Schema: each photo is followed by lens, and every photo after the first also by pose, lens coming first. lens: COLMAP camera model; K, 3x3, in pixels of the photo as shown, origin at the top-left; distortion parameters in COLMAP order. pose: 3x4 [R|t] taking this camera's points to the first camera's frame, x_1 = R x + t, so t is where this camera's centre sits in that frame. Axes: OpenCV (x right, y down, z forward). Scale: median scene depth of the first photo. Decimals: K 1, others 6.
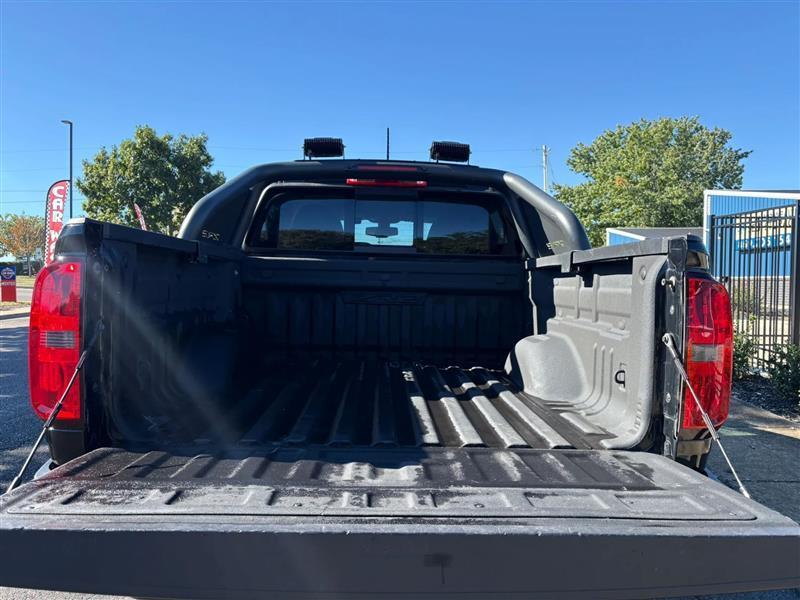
lens RADIAL K [[615.7, 0, 400.0], [0, 615.7, 300.0], [0, 0, 1]] dist [0.002668, 0.009526]
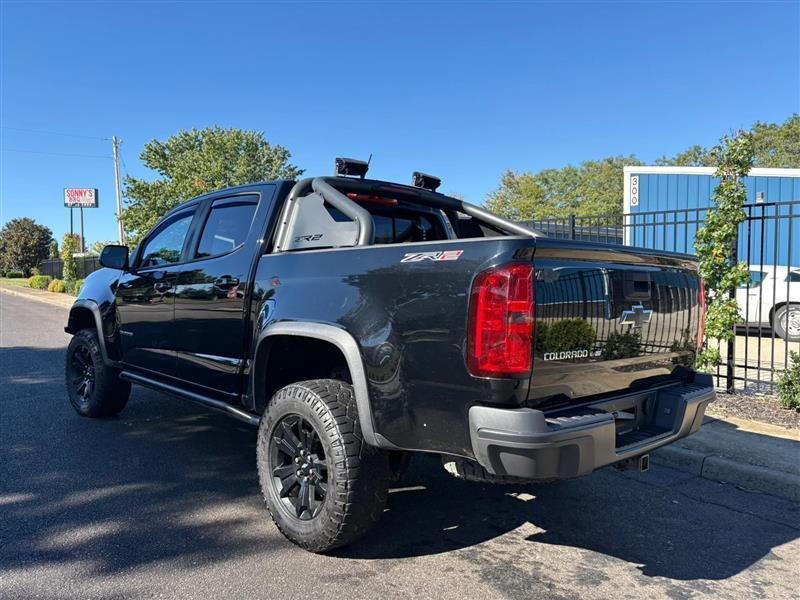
lens RADIAL K [[615.7, 0, 400.0], [0, 615.7, 300.0], [0, 0, 1]] dist [0.002668, 0.009526]
pose [[0.743347, -0.015344, 0.668730, -0.175852], [0.013329, 0.999878, 0.008126, 0.000724], [-0.668773, 0.002873, 0.743461, 0.010190]]
